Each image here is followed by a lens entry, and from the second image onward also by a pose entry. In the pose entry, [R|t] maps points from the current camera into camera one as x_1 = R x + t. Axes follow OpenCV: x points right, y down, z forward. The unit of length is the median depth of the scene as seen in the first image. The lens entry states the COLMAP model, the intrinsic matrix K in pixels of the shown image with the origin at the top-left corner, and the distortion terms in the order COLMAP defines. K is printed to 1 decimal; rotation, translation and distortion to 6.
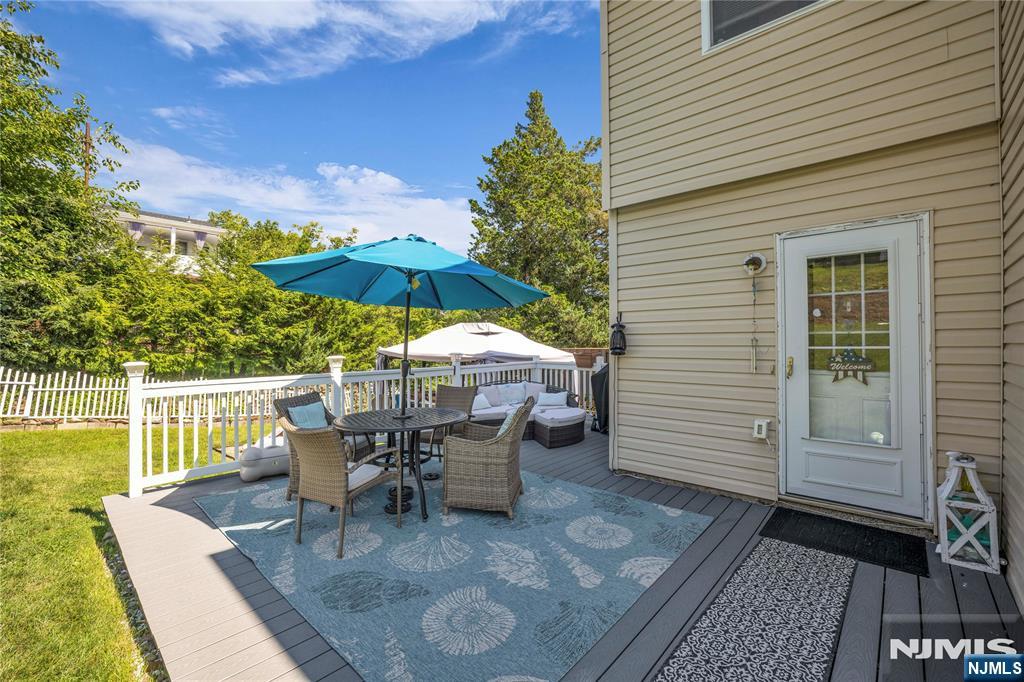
lens RADIAL K [[432.2, 0, 515.6], [0, 432.2, 342.0], [0, 0, 1]] dist [-0.049491, 0.019724]
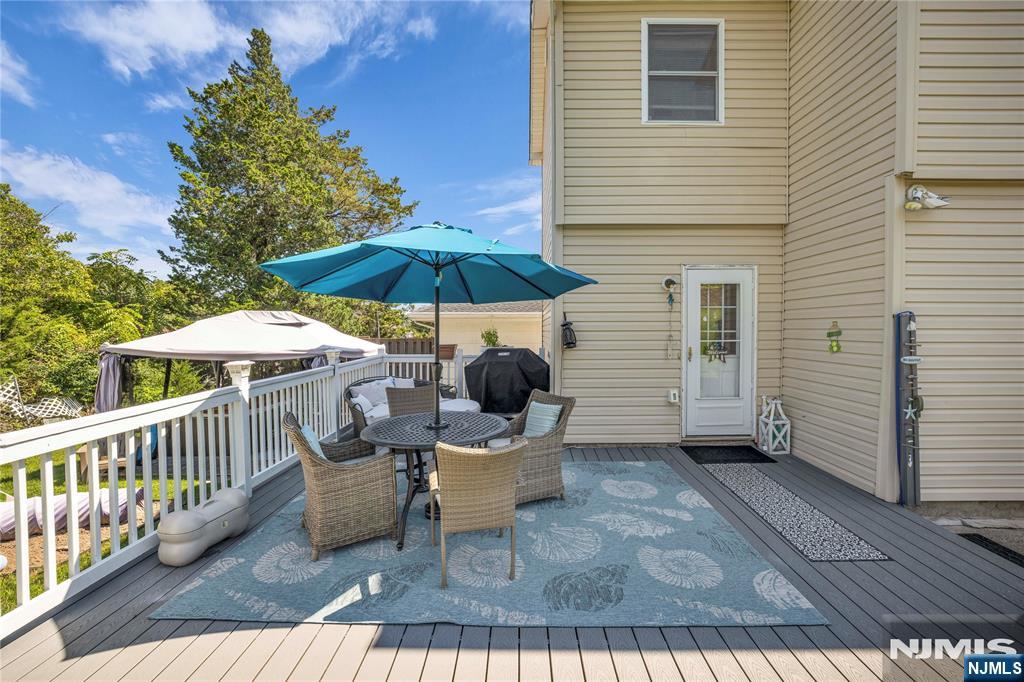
lens RADIAL K [[432.2, 0, 515.6], [0, 432.2, 342.0], [0, 0, 1]] dist [-0.049491, 0.019724]
pose [[0.752149, -0.021592, 0.658640, -0.846046], [0.001004, 0.999499, 0.031619, -0.032893], [-0.658993, -0.023121, 0.751794, 0.255178]]
